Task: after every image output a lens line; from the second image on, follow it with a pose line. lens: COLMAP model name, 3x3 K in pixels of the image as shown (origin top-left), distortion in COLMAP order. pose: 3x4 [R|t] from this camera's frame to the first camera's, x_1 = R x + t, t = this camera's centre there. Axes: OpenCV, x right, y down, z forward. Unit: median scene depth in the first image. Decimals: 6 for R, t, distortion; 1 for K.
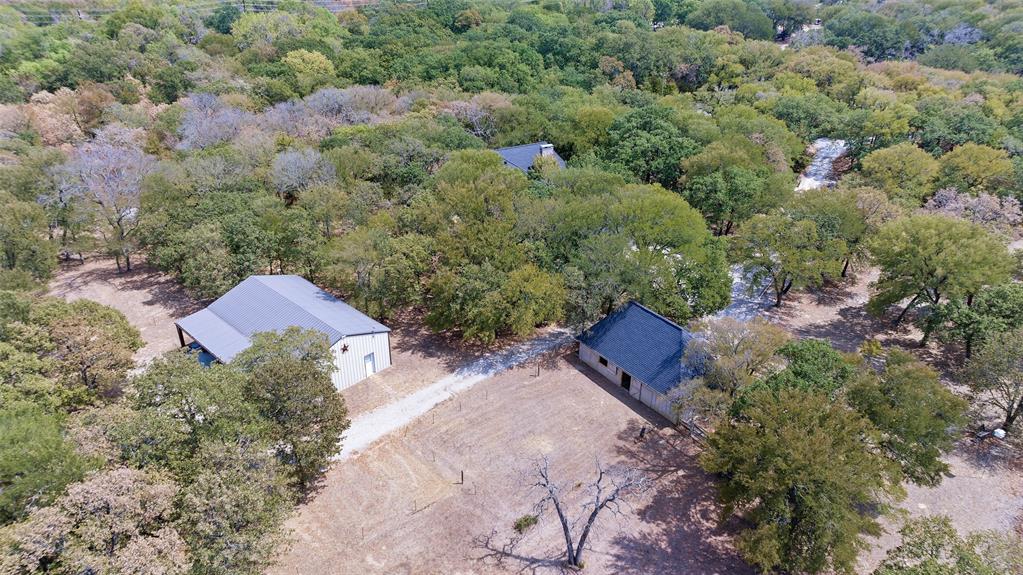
lens RADIAL K [[785.8, 0, 511.5], [0, 785.8, 287.5], [0, 0, 1]] dist [-0.001872, 0.009730]
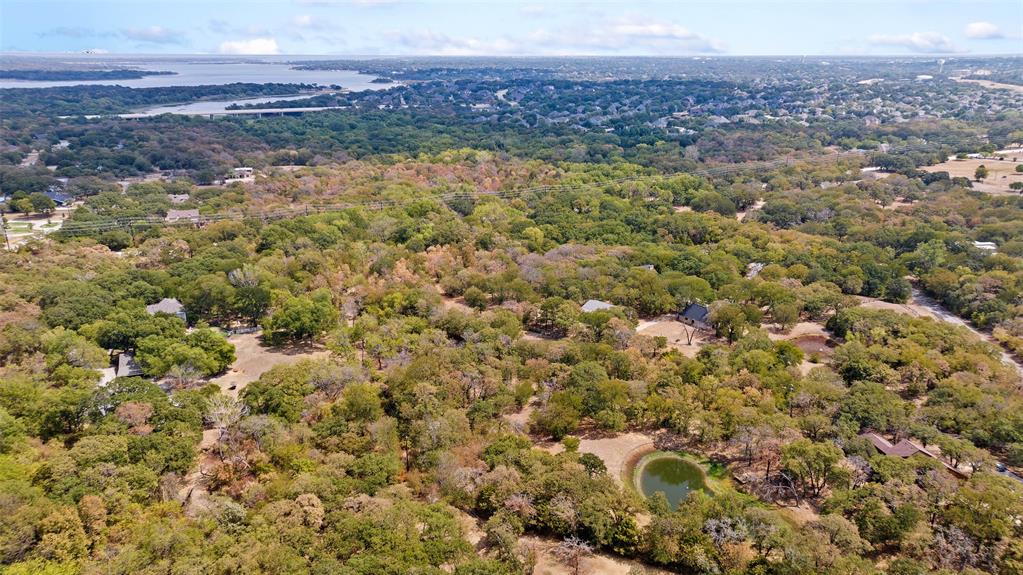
lens RADIAL K [[785.8, 0, 511.5], [0, 785.8, 287.5], [0, 0, 1]] dist [-0.001872, 0.009730]
pose [[0.999928, -0.006221, 0.010290, -0.407219], [0.007788, 0.987079, -0.160042, 0.288006], [-0.009161, 0.160111, 0.987057, -1.477546]]
